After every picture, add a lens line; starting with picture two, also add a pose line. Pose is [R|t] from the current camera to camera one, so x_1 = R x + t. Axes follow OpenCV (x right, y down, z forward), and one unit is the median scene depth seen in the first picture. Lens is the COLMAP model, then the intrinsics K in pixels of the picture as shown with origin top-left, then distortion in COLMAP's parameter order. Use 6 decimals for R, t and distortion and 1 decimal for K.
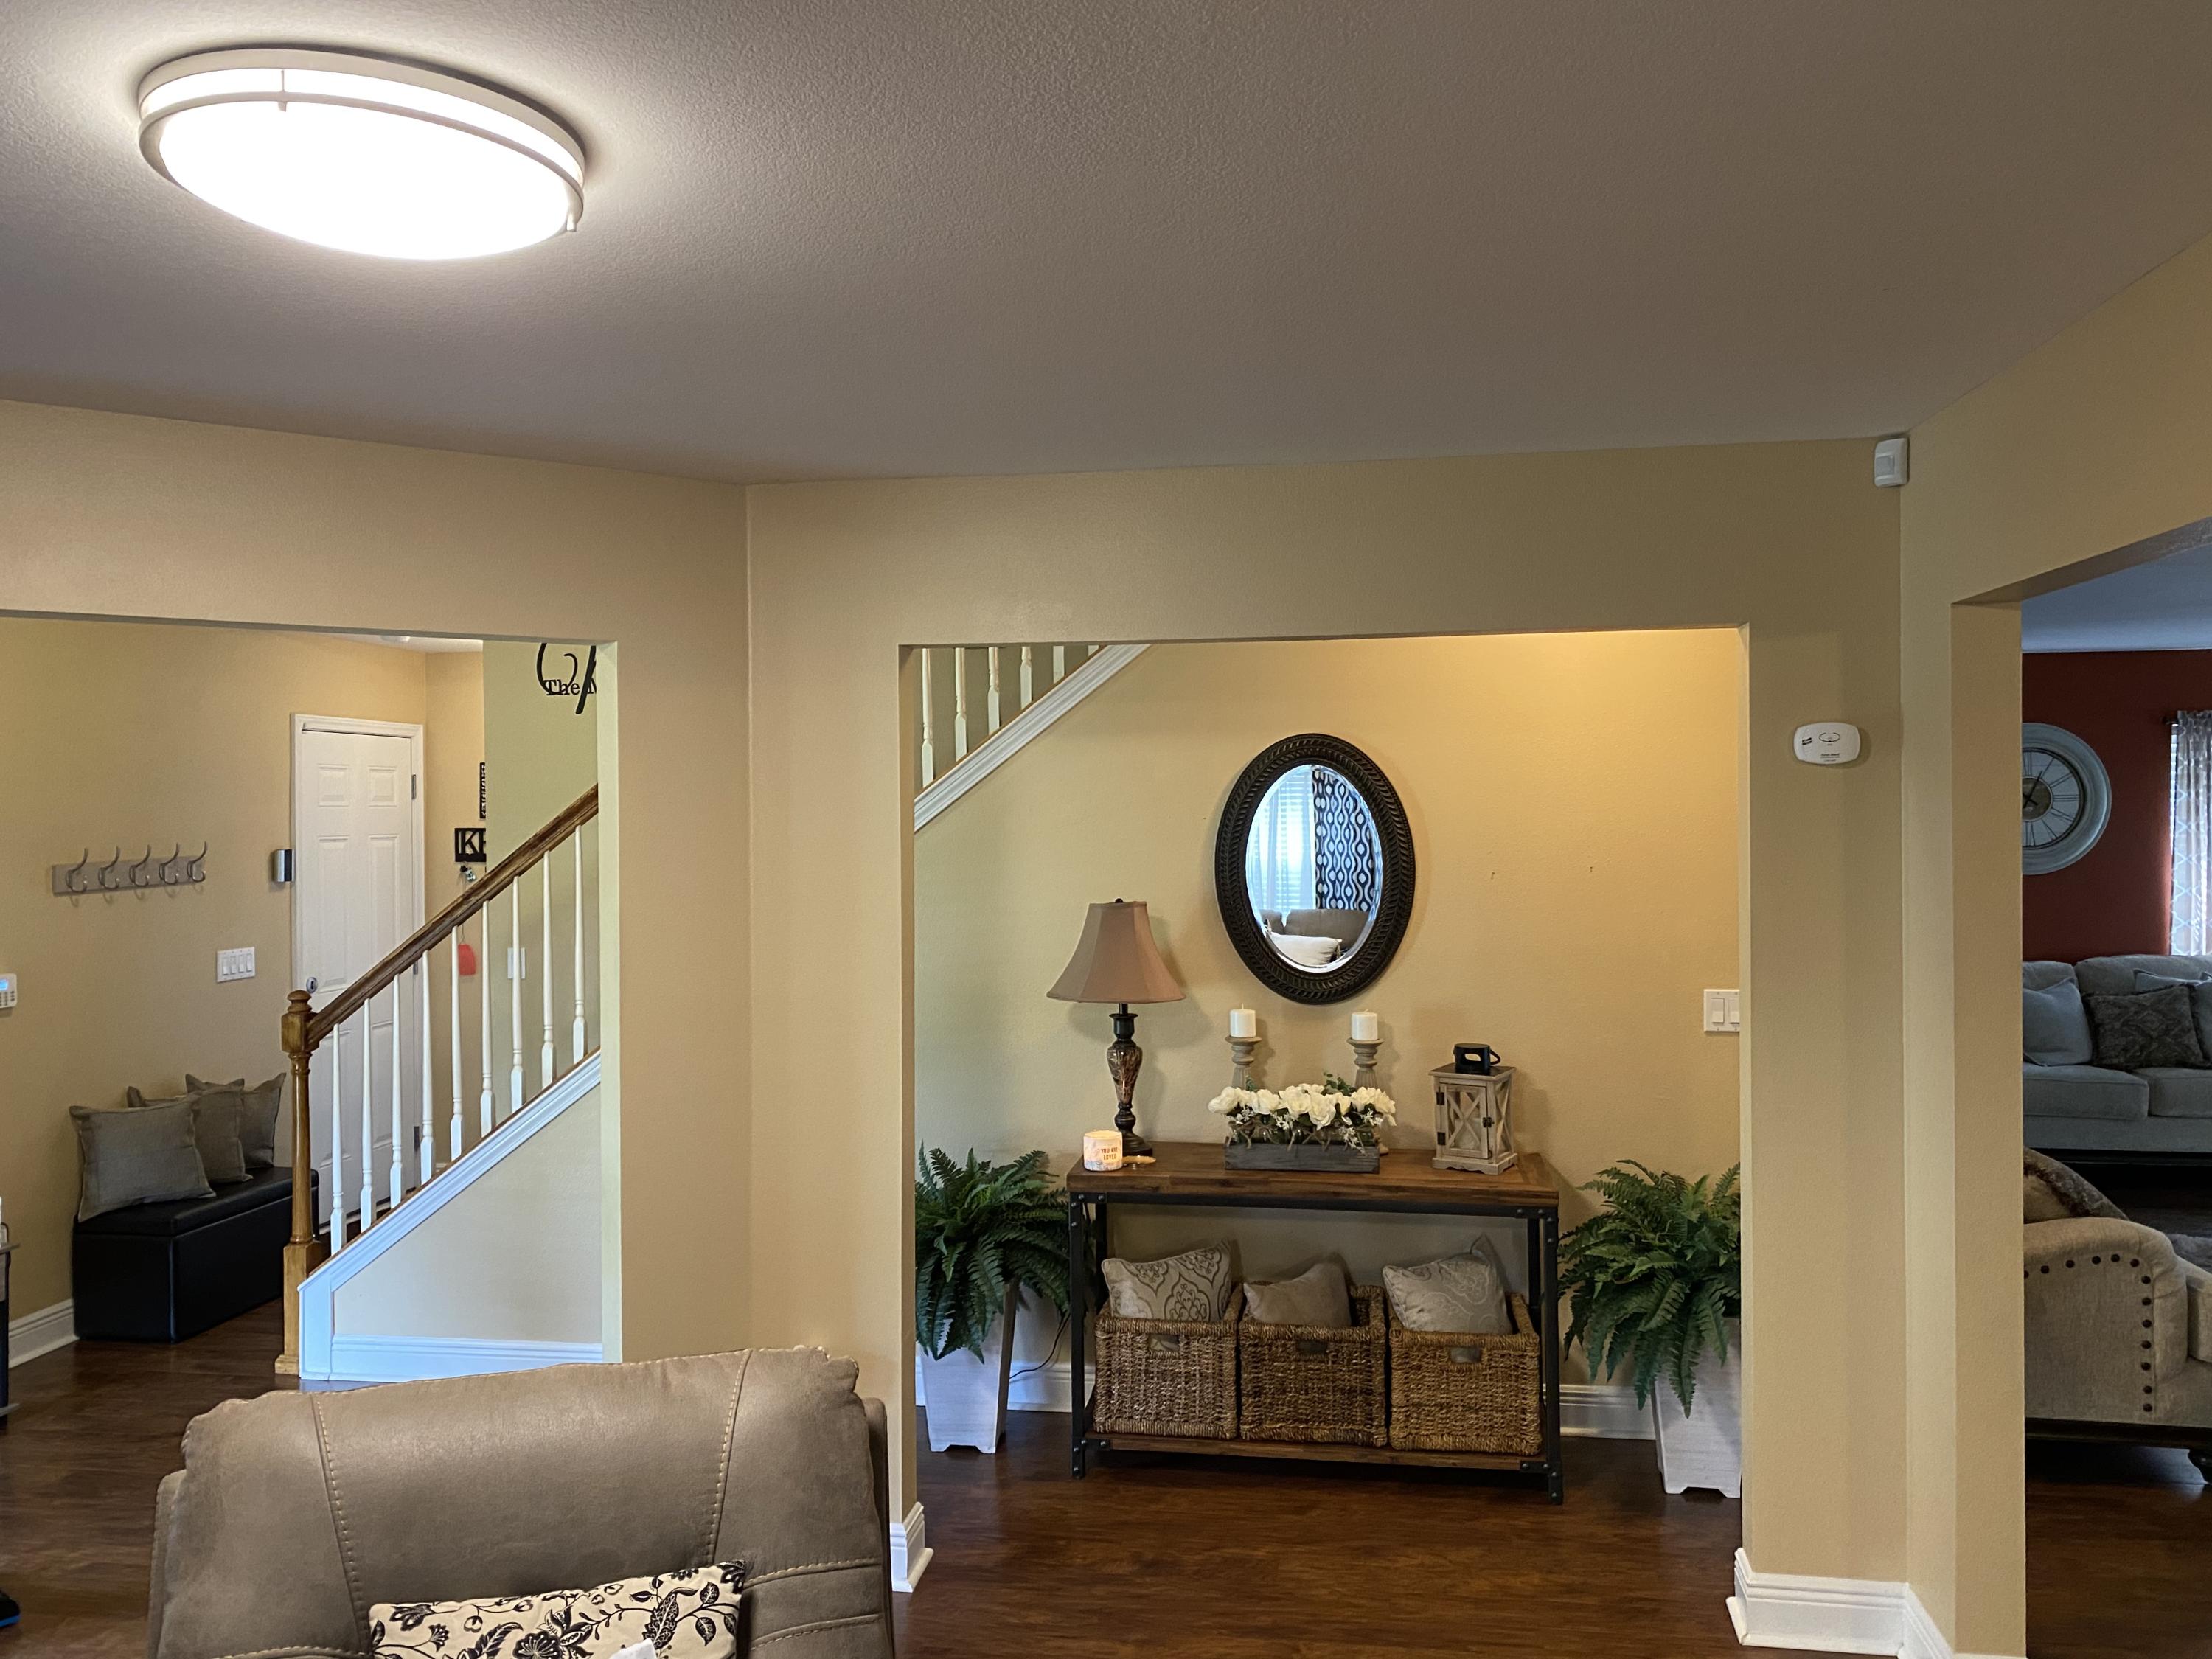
lens RADIAL K [[1687.9, 0, 1117.1], [0, 1687.9, 817.5], [0, 0, 1]] dist [0.013221, -0.021547]
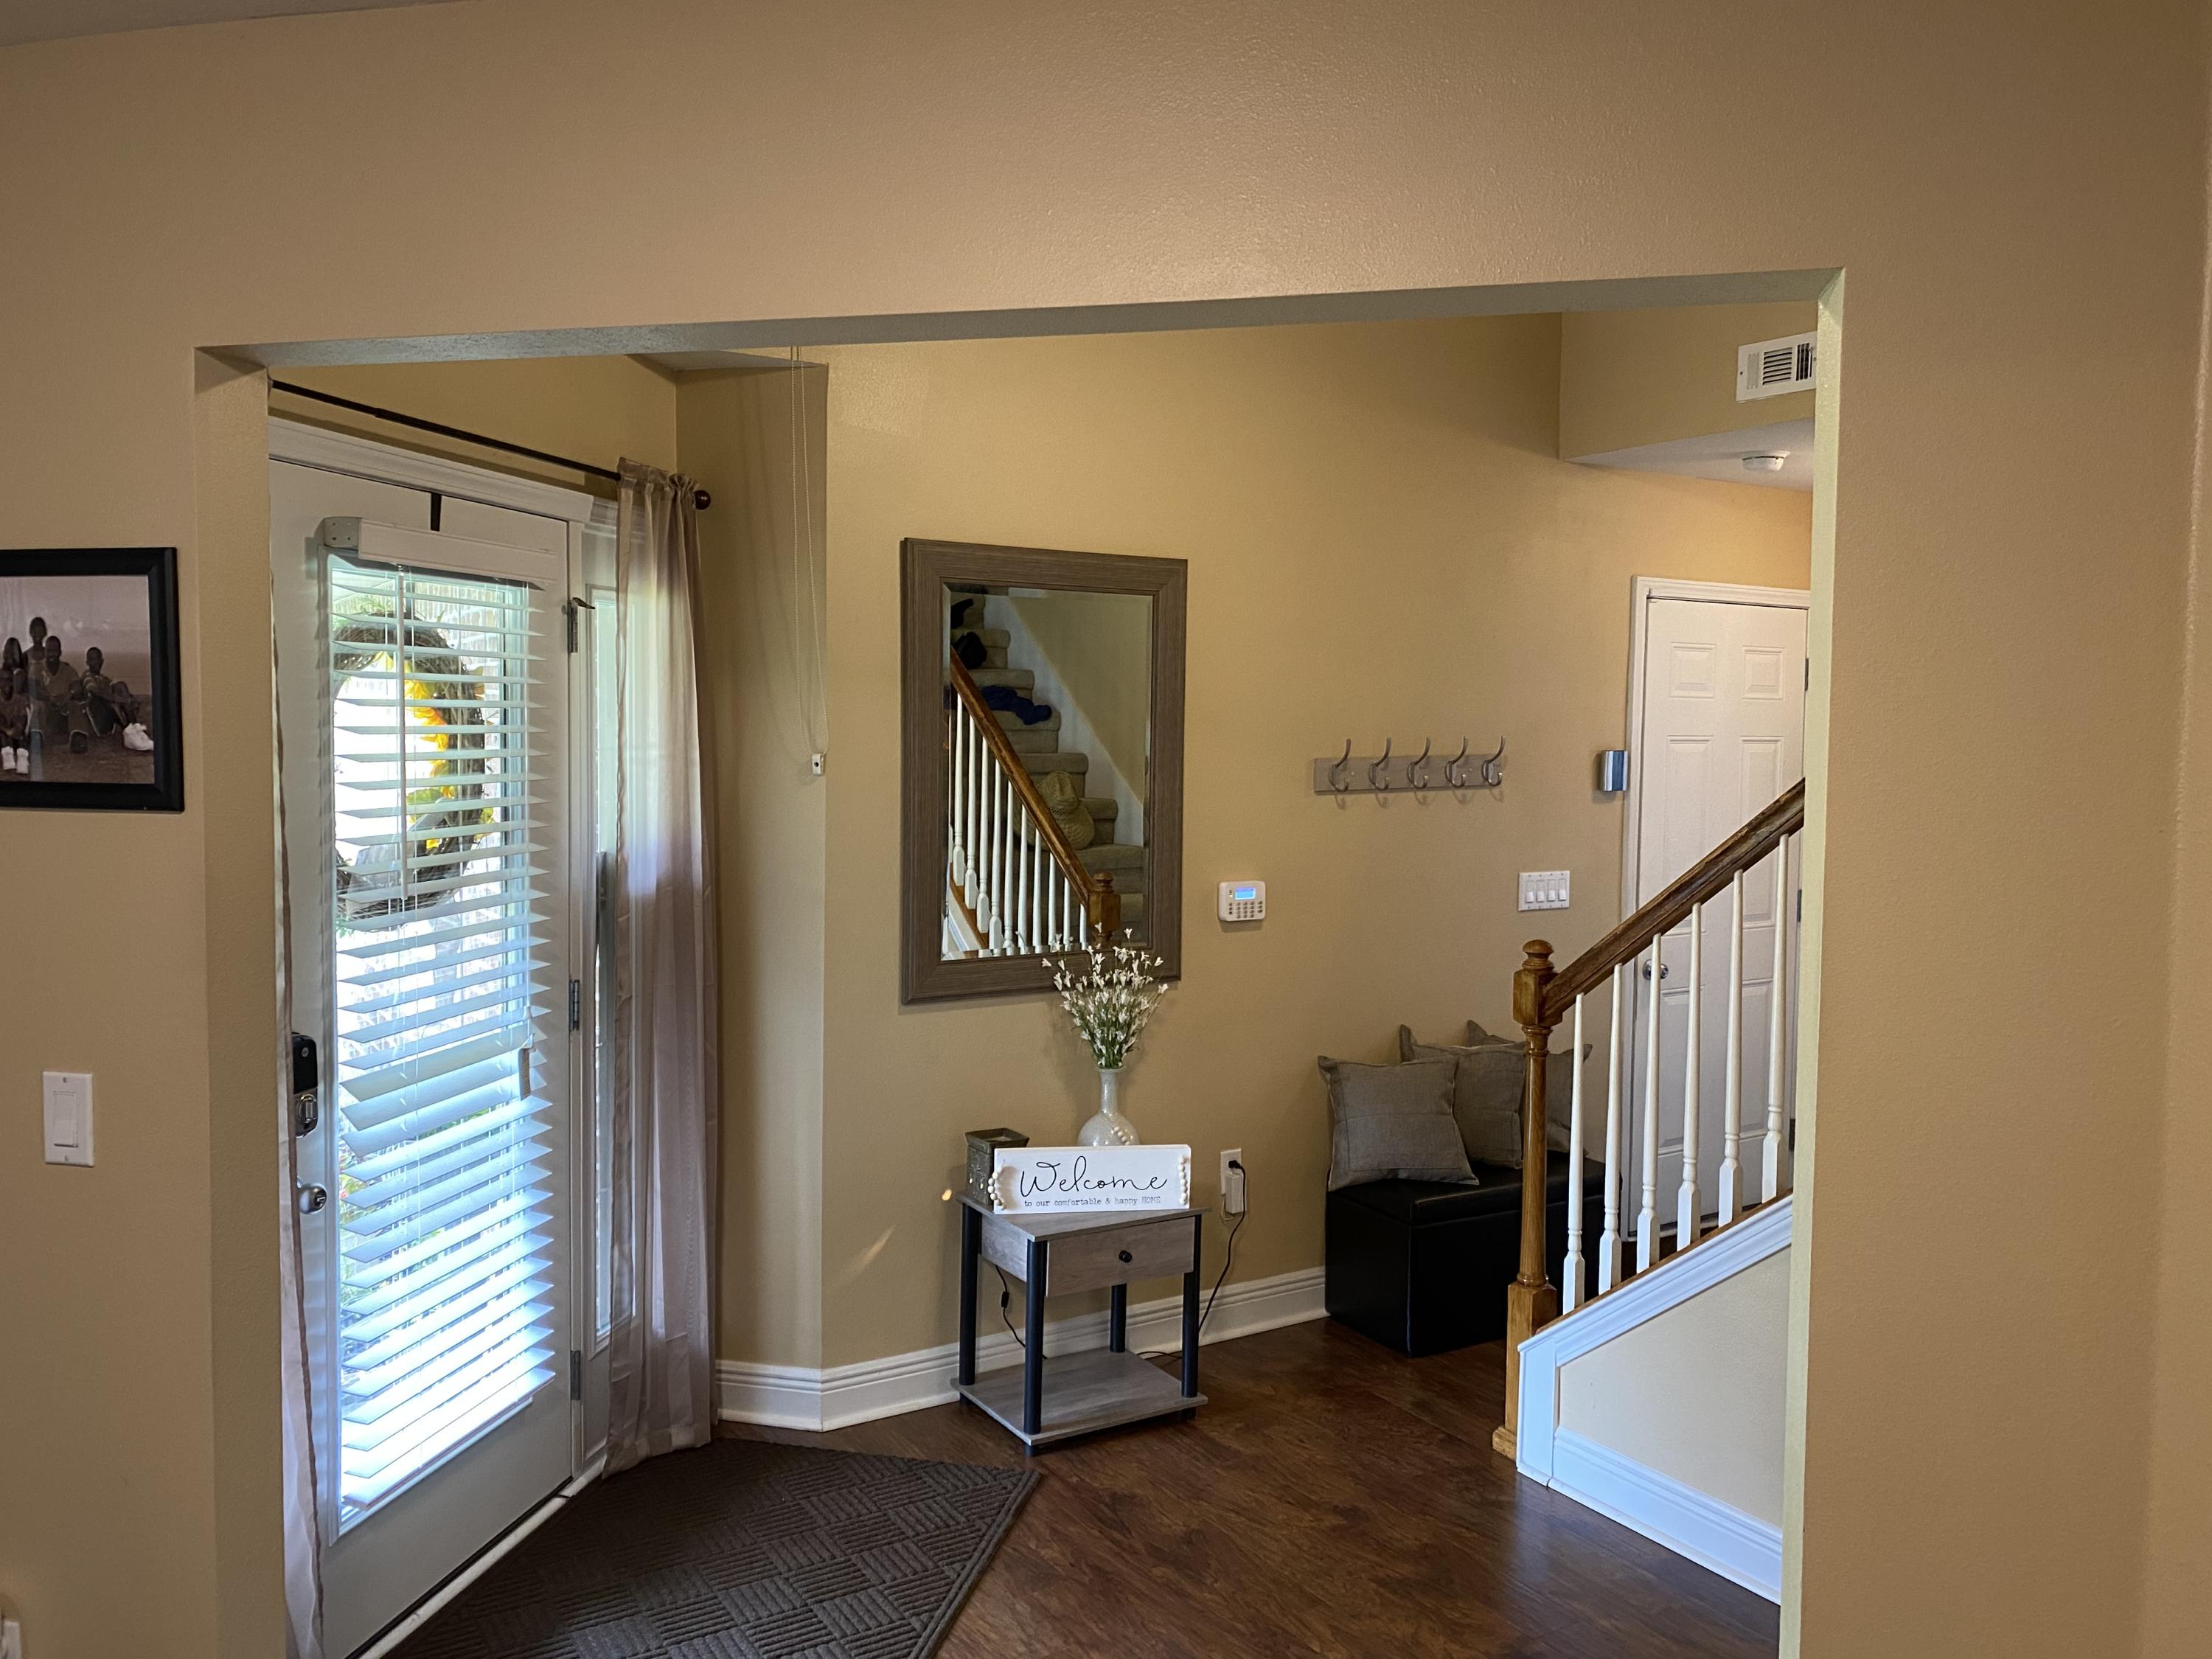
lens RADIAL K [[1687.9, 0, 1123.6], [0, 1687.9, 836.9], [0, 0, 1]] dist [0.013221, -0.021547]
pose [[0.661256, 0.062356, -0.747564, -0.060560], [-0.016506, 0.997507, 0.068603, 0.011034], [0.749978, -0.033025, 0.660637, 0.365483]]
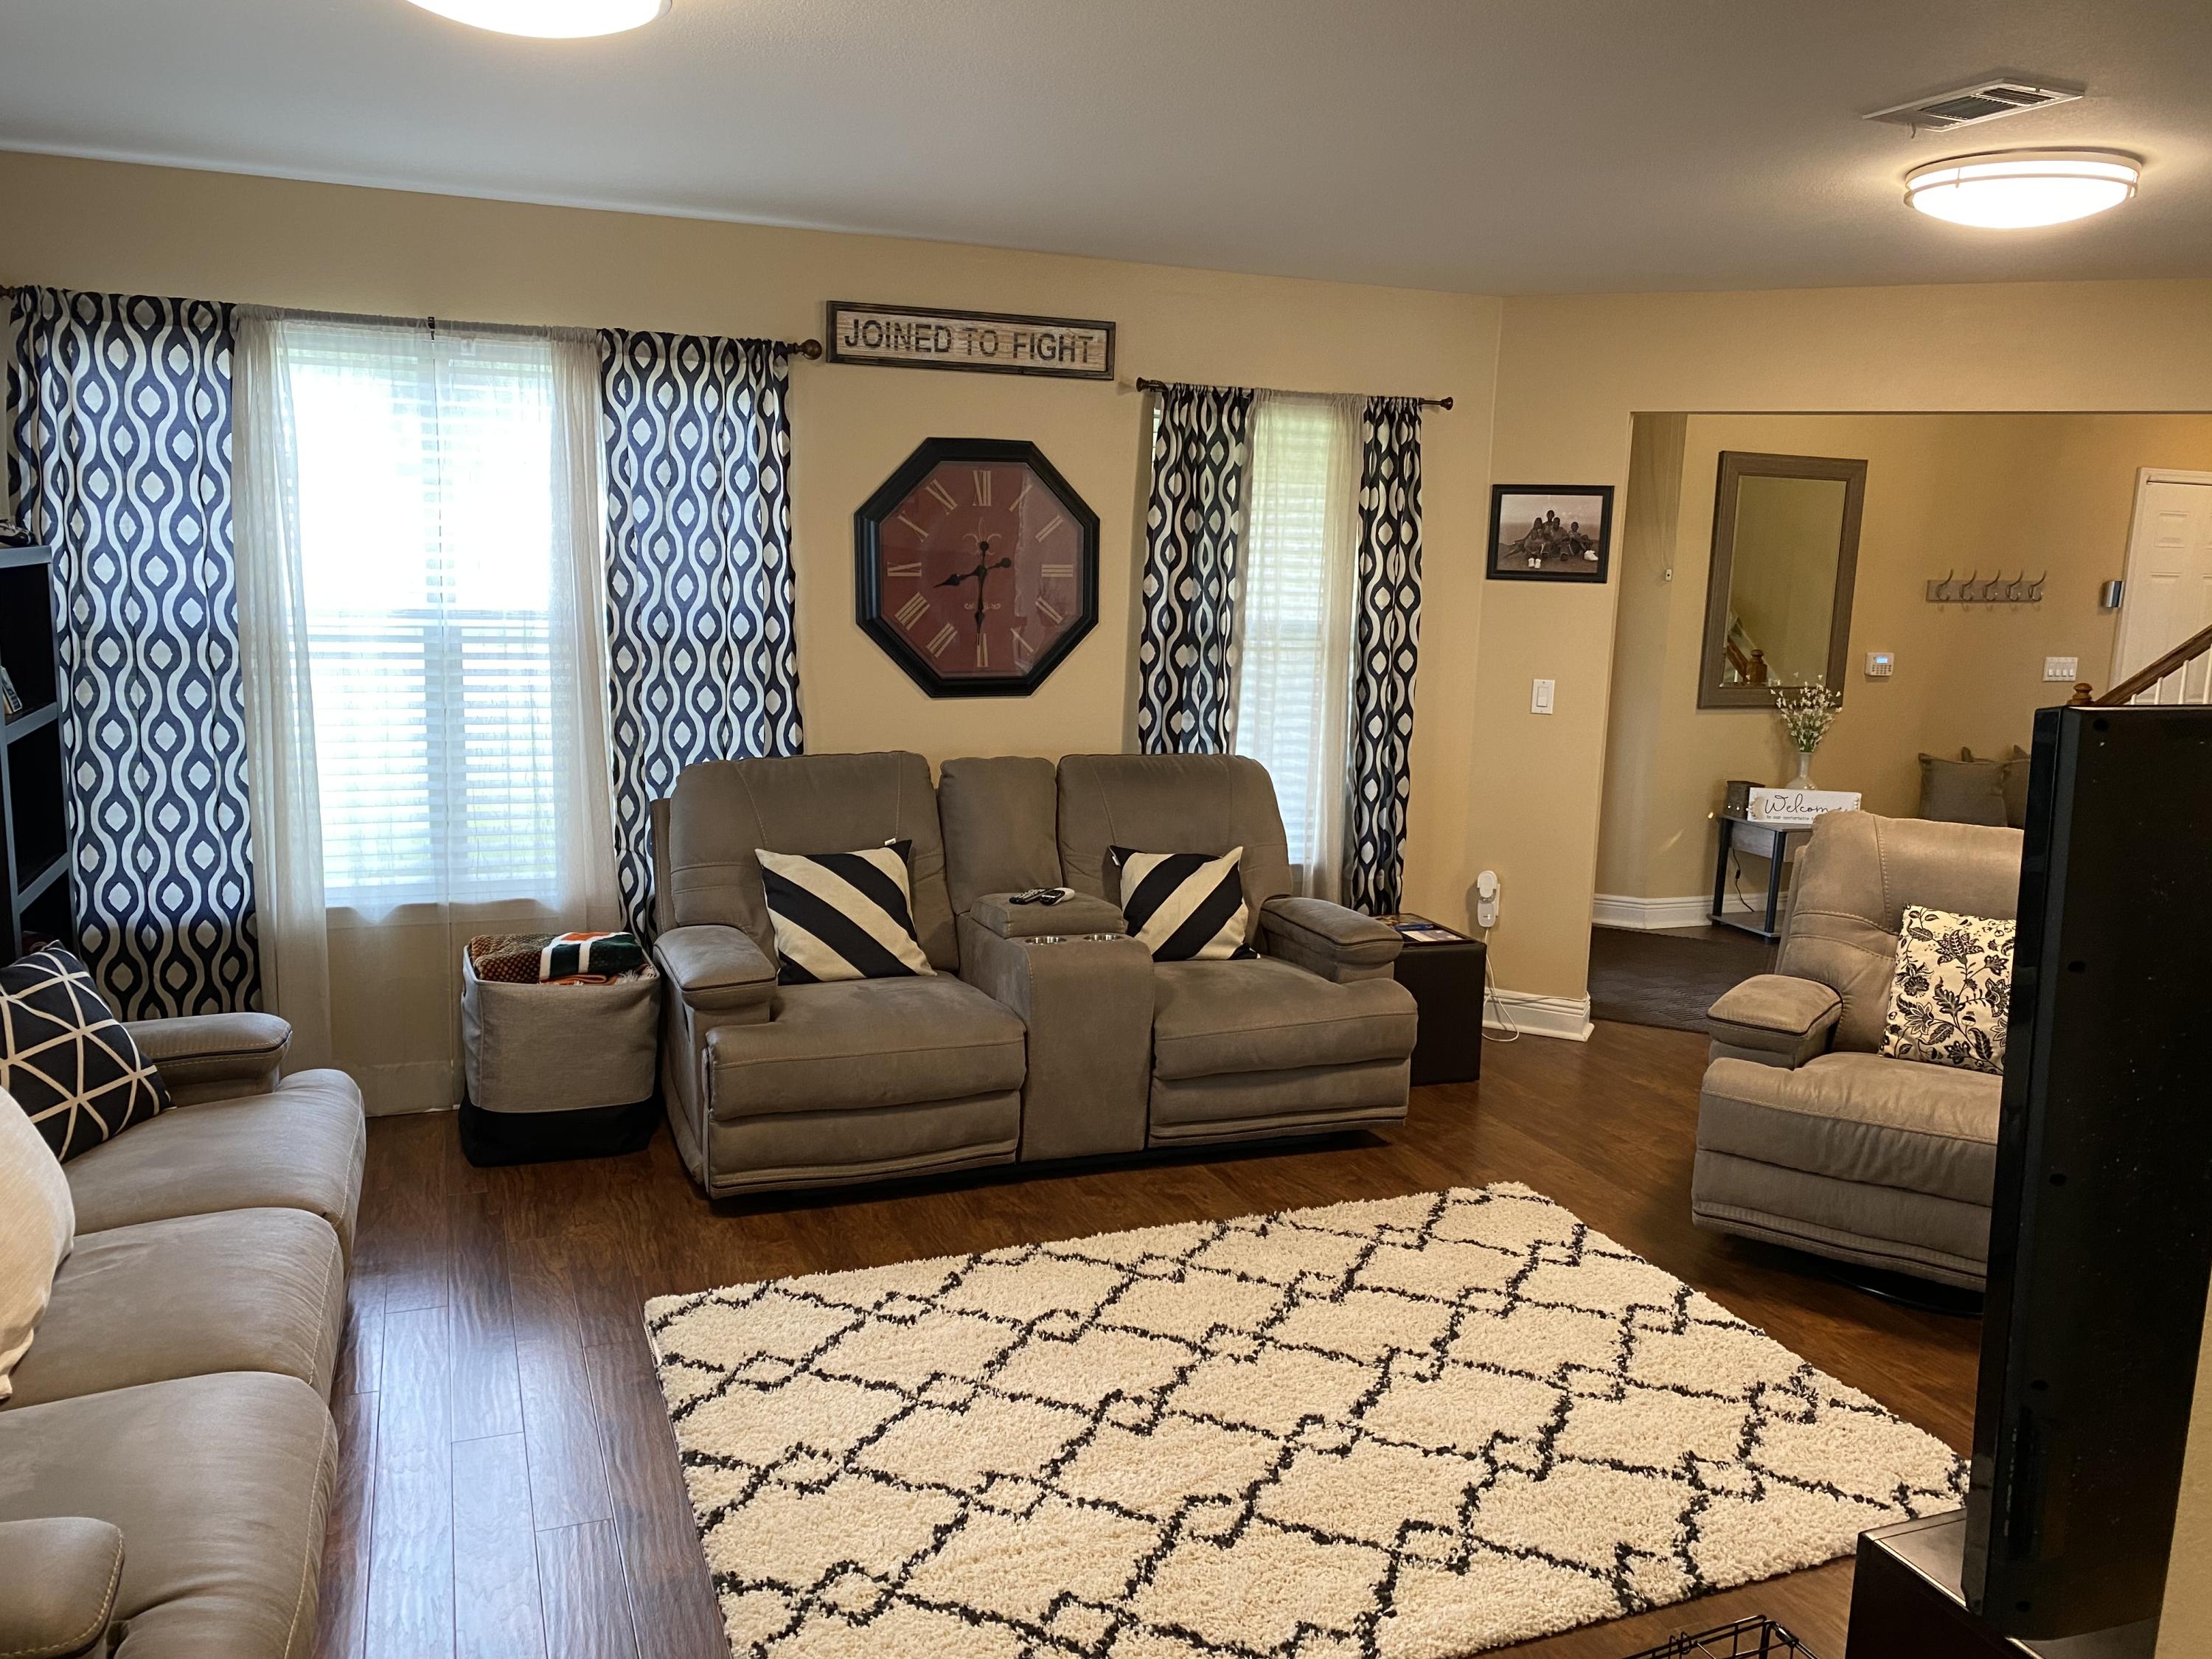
lens RADIAL K [[1687.9, 0, 1142.4], [0, 1687.9, 812.2], [0, 0, 1]] dist [0.013221, -0.021547]
pose [[0.509128, 0.160531, -0.845588, 0.249881], [-0.040095, 0.985809, 0.163011, 0.015306], [0.859757, -0.049090, 0.508339, -0.276408]]
